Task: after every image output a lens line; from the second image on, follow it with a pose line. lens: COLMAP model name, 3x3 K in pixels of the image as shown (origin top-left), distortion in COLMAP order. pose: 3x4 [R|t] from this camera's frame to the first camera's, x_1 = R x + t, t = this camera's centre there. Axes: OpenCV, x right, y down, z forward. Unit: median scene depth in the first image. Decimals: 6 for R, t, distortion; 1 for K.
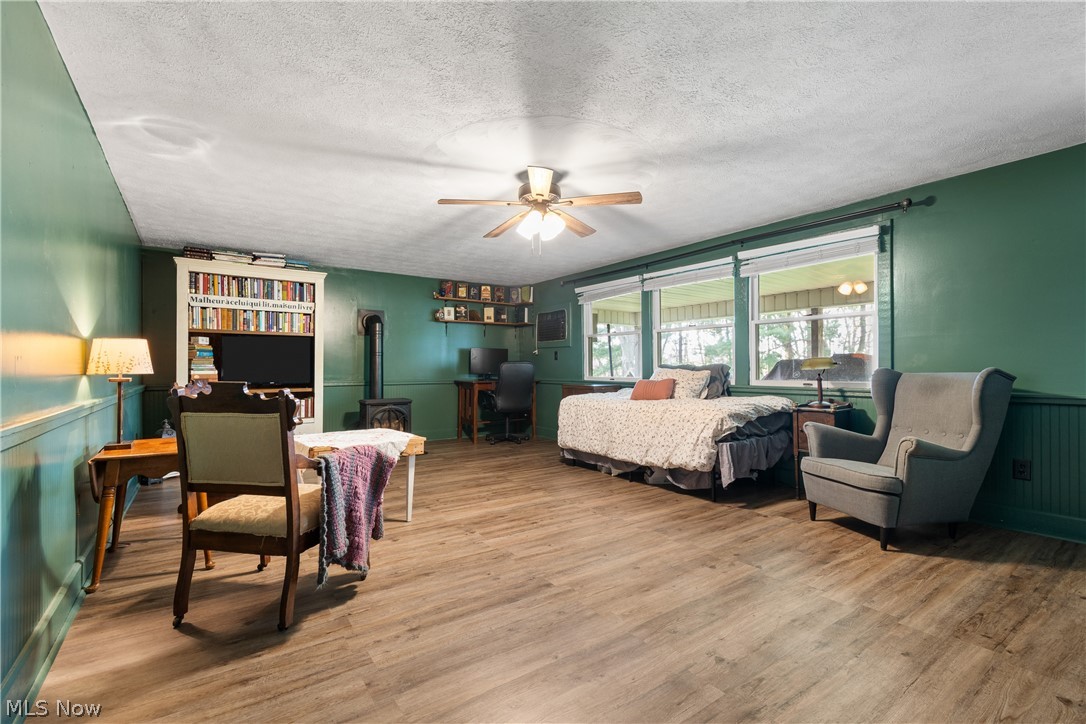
lens RADIAL K [[480.4, 0, 542.0], [0, 480.4, 363.6], [0, 0, 1]] dist [0.005167, -0.003256]
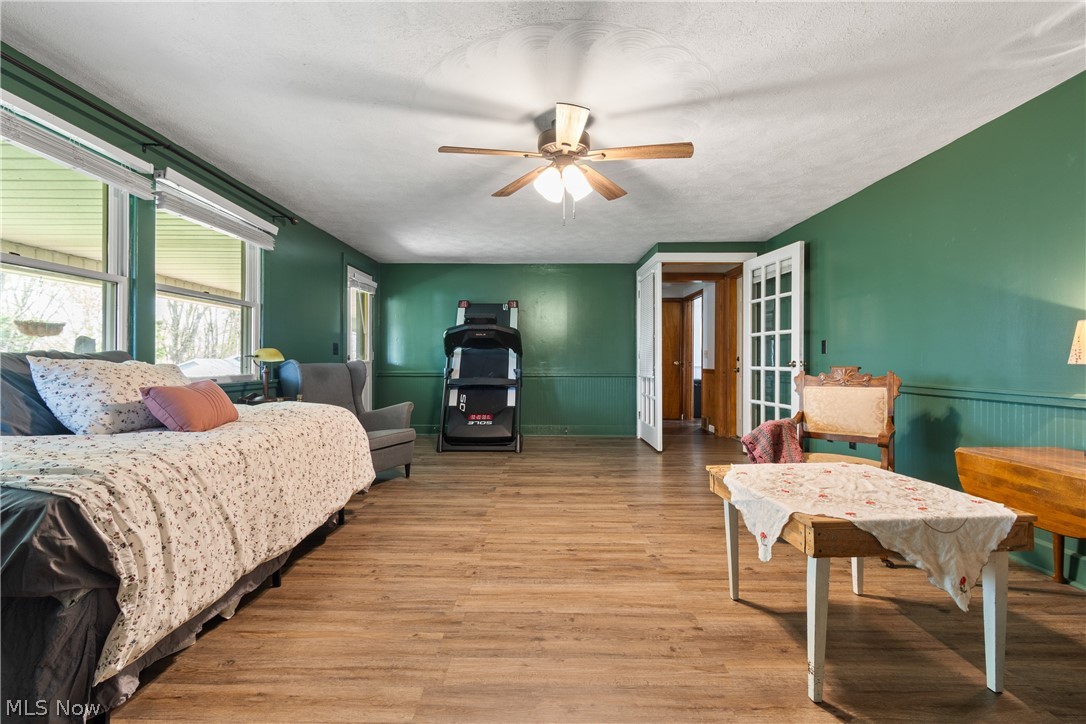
lens RADIAL K [[480.4, 0, 542.5], [0, 480.4, 361.0], [0, 0, 1]] dist [0.005167, -0.003256]
pose [[-0.814442, 0.001704, 0.580242, -0.460214], [-0.003966, 0.999956, -0.008504, 0.021935], [-0.580231, -0.009227, -0.814400, 1.743437]]
